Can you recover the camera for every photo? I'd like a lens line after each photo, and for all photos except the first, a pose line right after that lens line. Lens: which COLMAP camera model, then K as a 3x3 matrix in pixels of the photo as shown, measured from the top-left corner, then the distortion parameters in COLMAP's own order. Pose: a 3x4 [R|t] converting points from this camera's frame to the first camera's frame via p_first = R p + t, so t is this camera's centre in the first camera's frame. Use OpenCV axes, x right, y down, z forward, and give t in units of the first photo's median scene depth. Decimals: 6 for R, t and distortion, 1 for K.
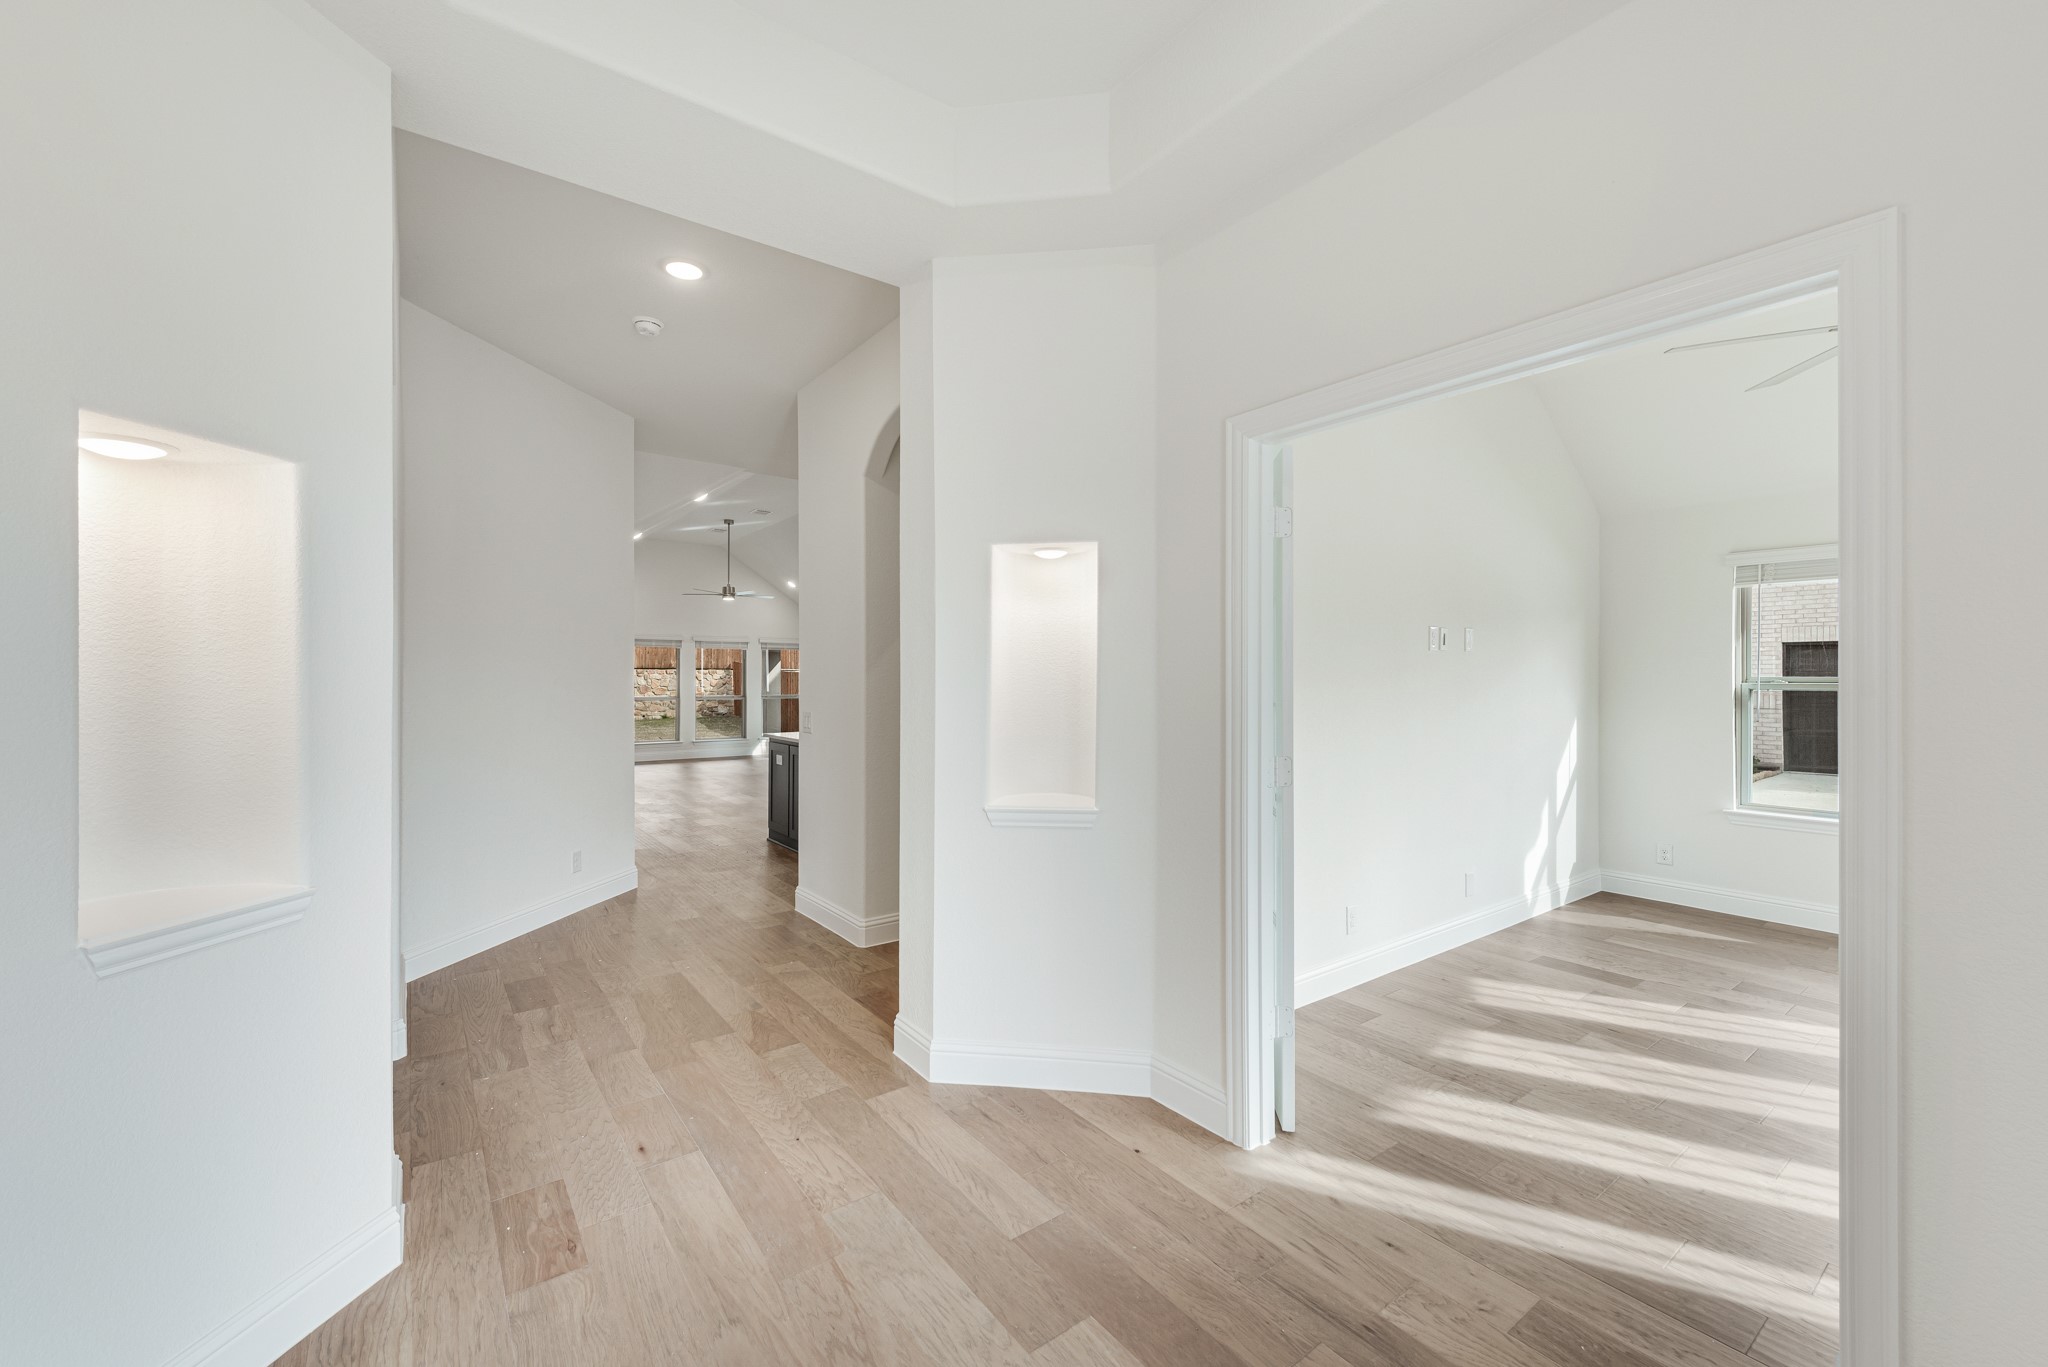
lens RADIAL K [[810.0, 0, 1024.0], [0, 810.0, 683.5], [0, 0, 1]] dist [0.022129, -0.009843]
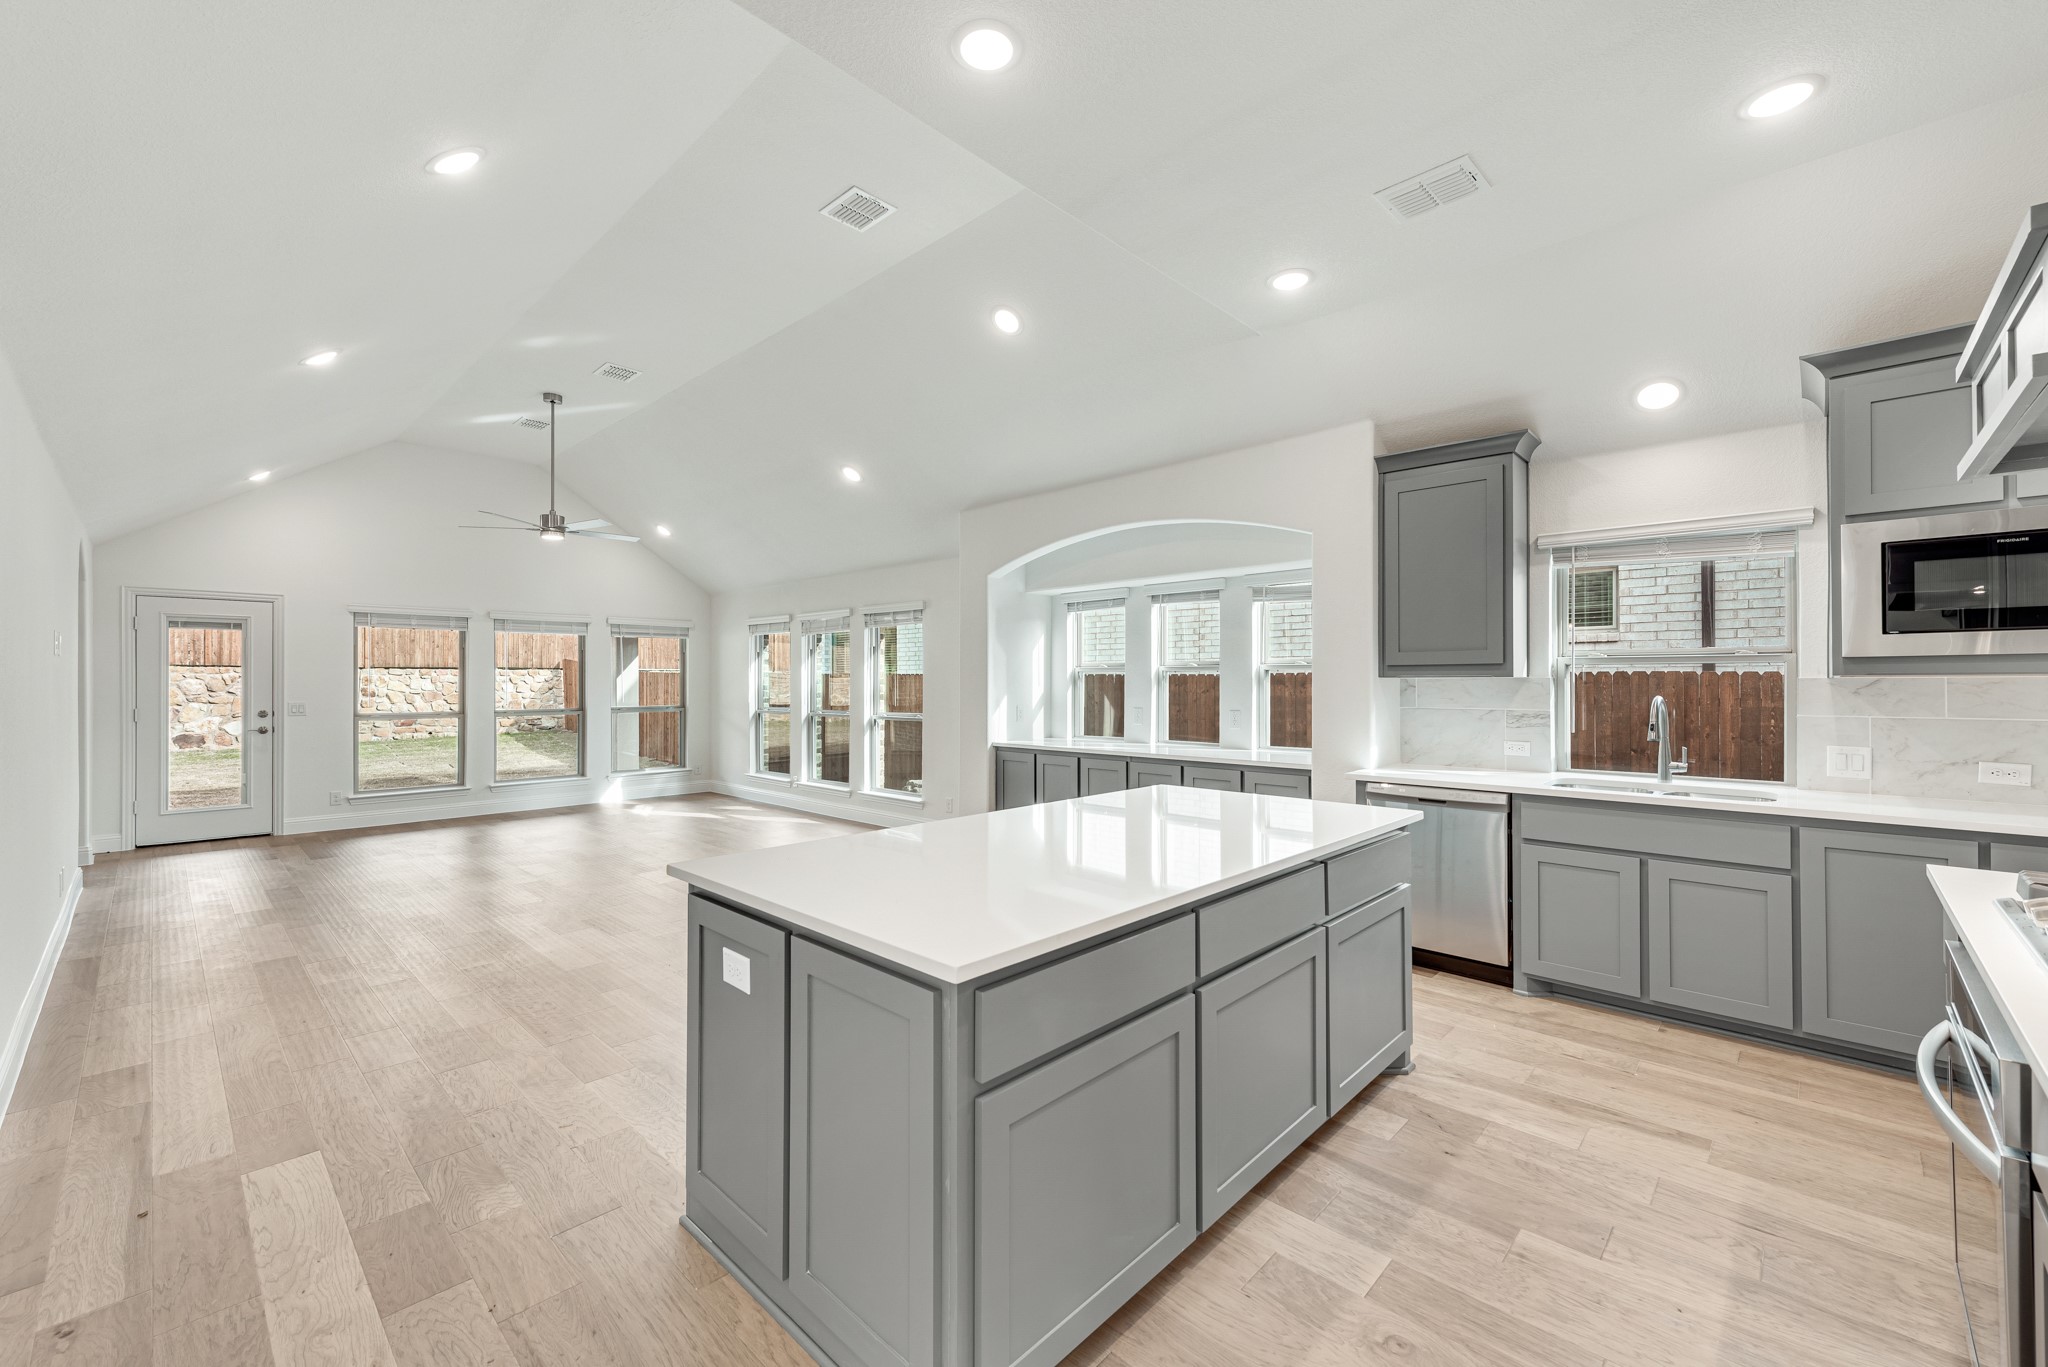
lens RADIAL K [[823.5, 0, 1032.5], [0, 823.5, 677.9], [0, 0, 1]] dist [0.010543, -0.000325]
pose [[0.985280, -0.004732, 0.170885, -0.106586], [0.006050, 0.999956, -0.007195, -0.001666], [-0.170844, 0.008123, 0.985265, 0.300586]]
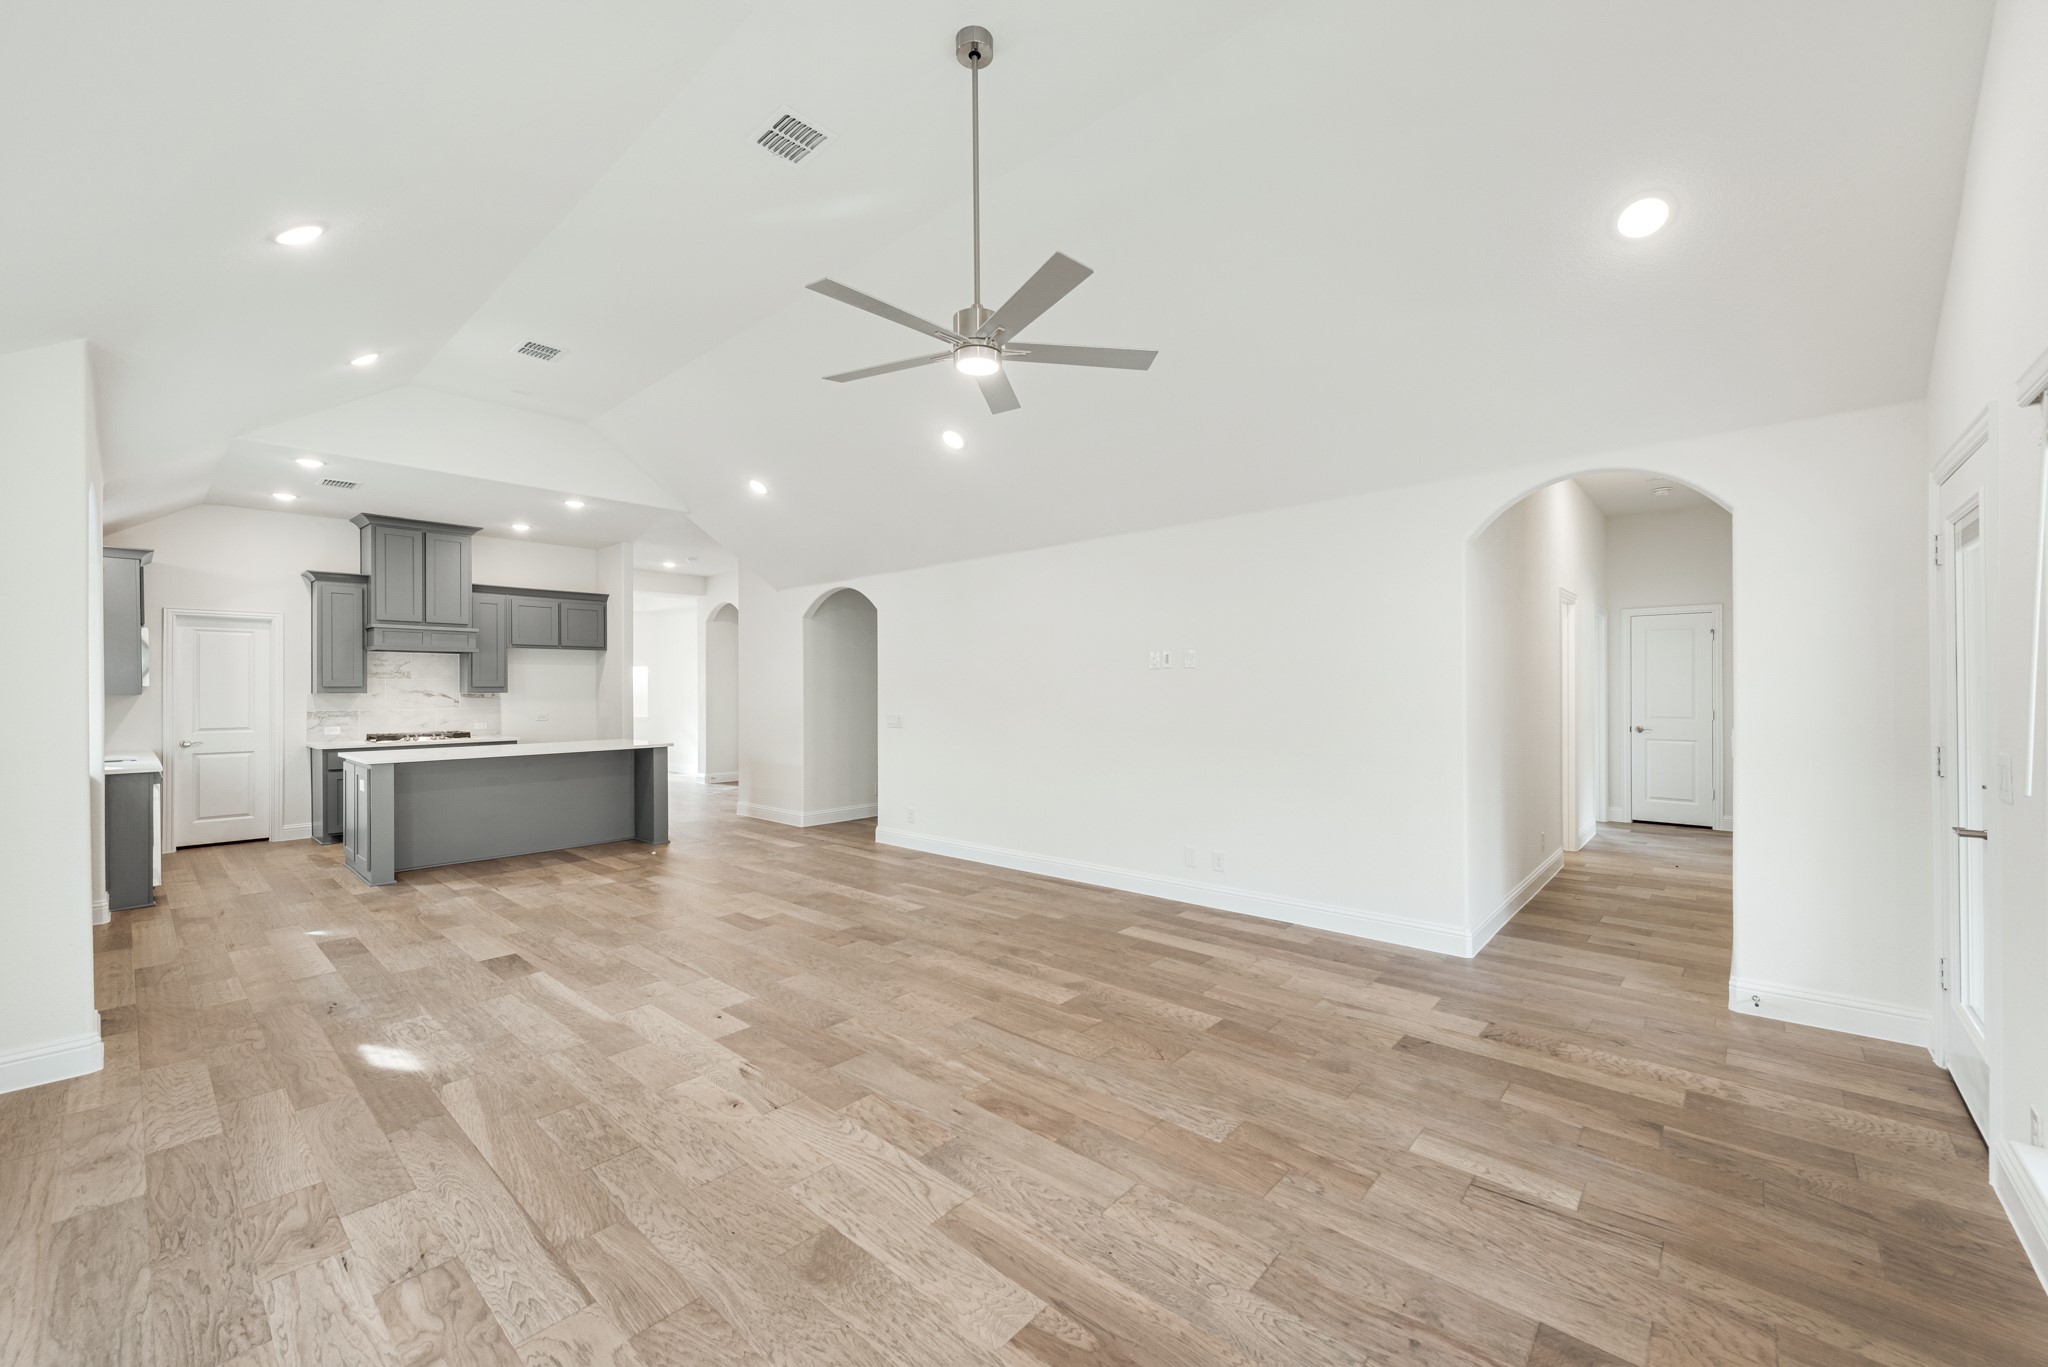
lens RADIAL K [[796.8, 0, 1016.7], [0, 796.8, 682.2], [0, 0, 1]] dist [0.006832, -0.000631]
pose [[-0.980773, 0.002284, -0.195139, -0.252529], [0.003427, 0.999979, -0.005520, -0.005108], [0.195123, -0.006083, -0.980760, 0.953185]]
